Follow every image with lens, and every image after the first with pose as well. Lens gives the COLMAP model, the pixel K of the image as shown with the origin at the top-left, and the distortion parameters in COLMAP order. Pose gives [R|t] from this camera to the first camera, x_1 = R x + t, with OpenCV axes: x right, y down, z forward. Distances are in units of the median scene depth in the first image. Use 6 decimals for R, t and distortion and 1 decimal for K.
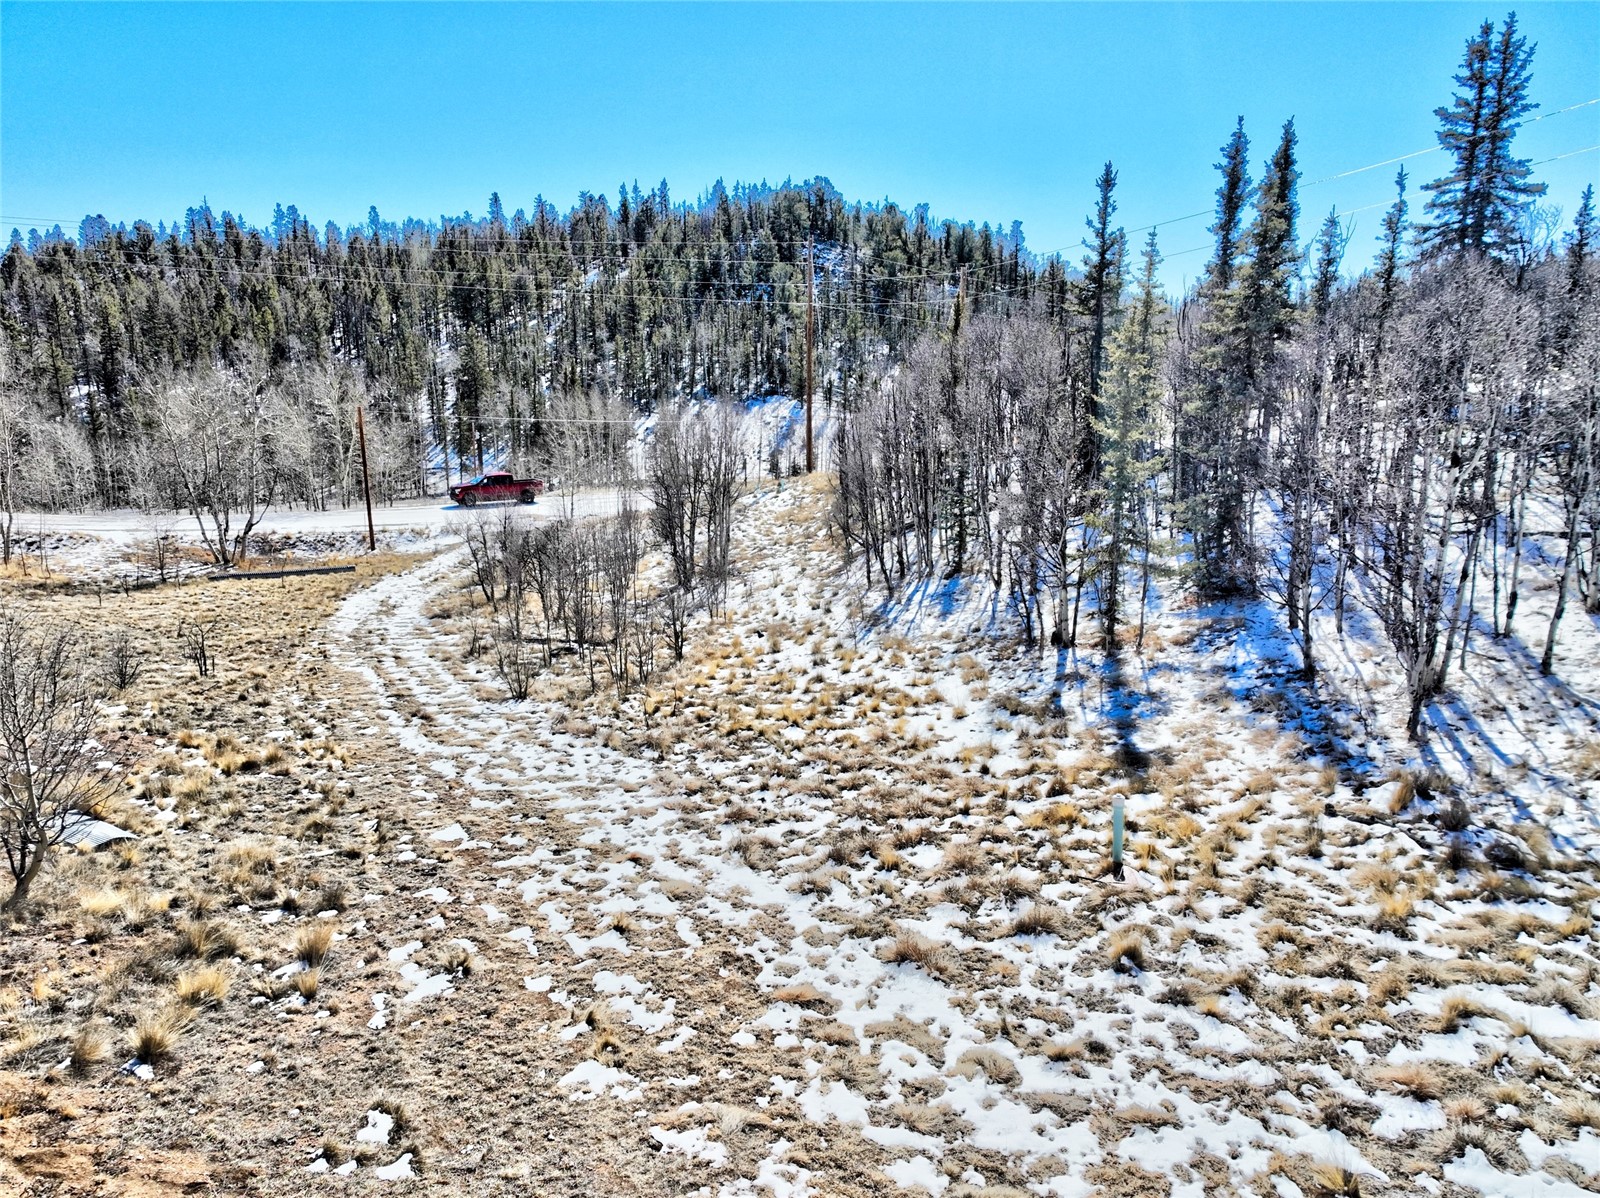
lens RADIAL K [[1128.8, 0, 802.5], [0, 1128.8, 600.6], [0, 0, 1]] dist [0.002260, 0.010815]
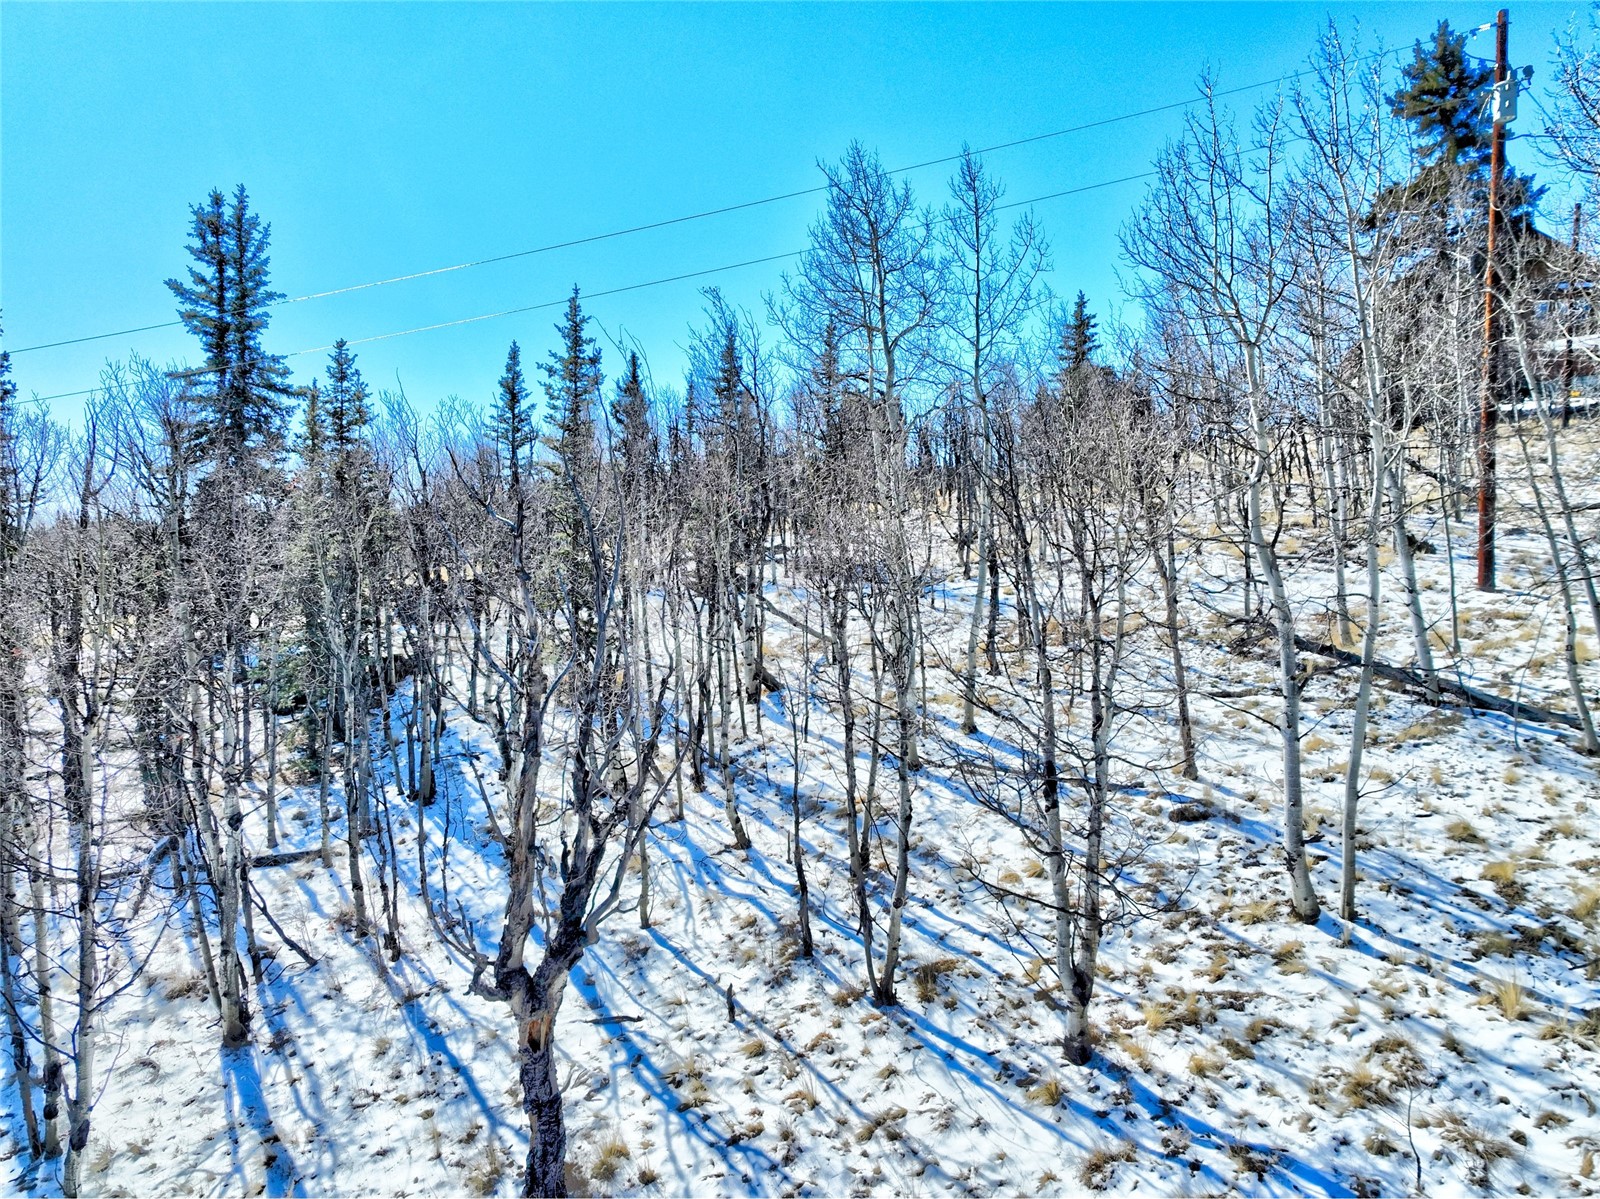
lens RADIAL K [[1128.8, 0, 779.9], [0, 1128.8, 596.8], [0, 0, 1]] dist [0.002260, 0.010815]
pose [[0.665617, -0.018123, 0.746074, 0.047983], [0.166631, 0.978076, -0.124903, -0.009588], [-0.727453, 0.207456, 0.654044, 0.042268]]
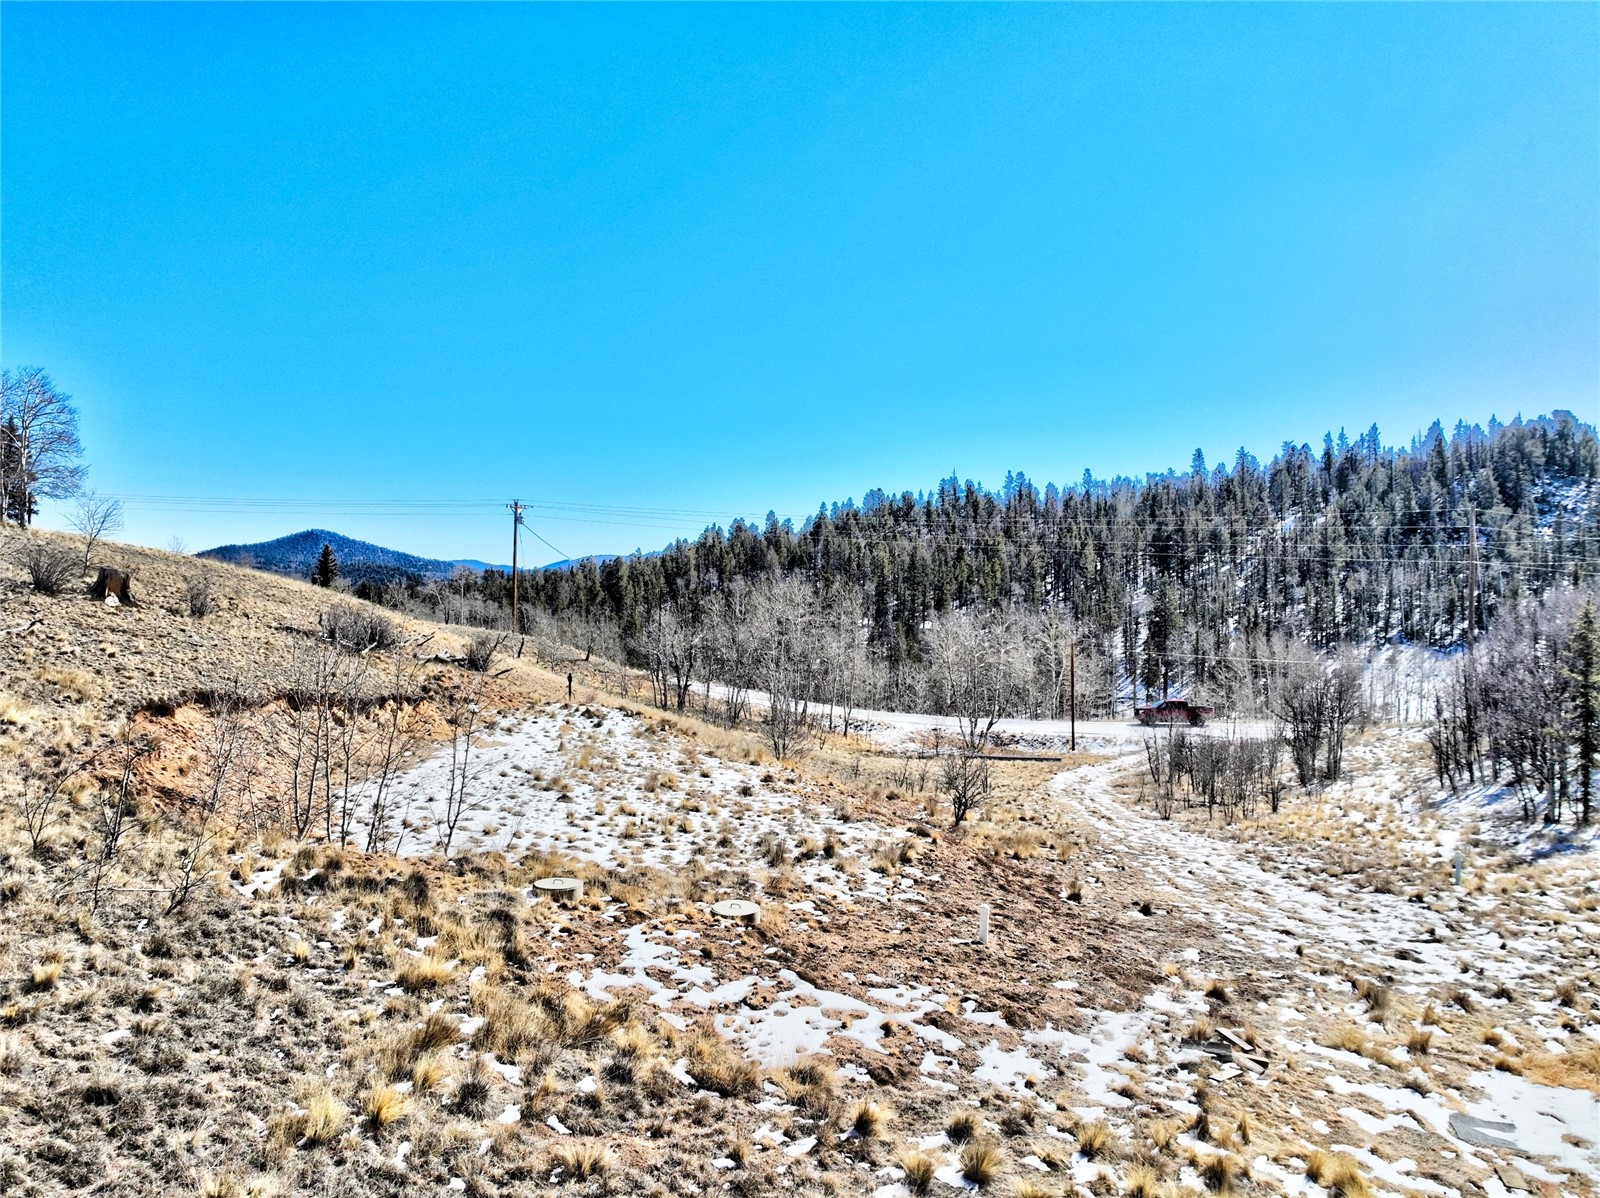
lens RADIAL K [[1128.8, 0, 803.6], [0, 1128.8, 600.1], [0, 0, 1]] dist [0.002260, 0.010815]
pose [[0.830417, 0.006590, -0.557103, 0.029618], [-0.121919, 0.977844, -0.170166, 0.015150], [0.543638, 0.209231, 0.812822, -0.090505]]
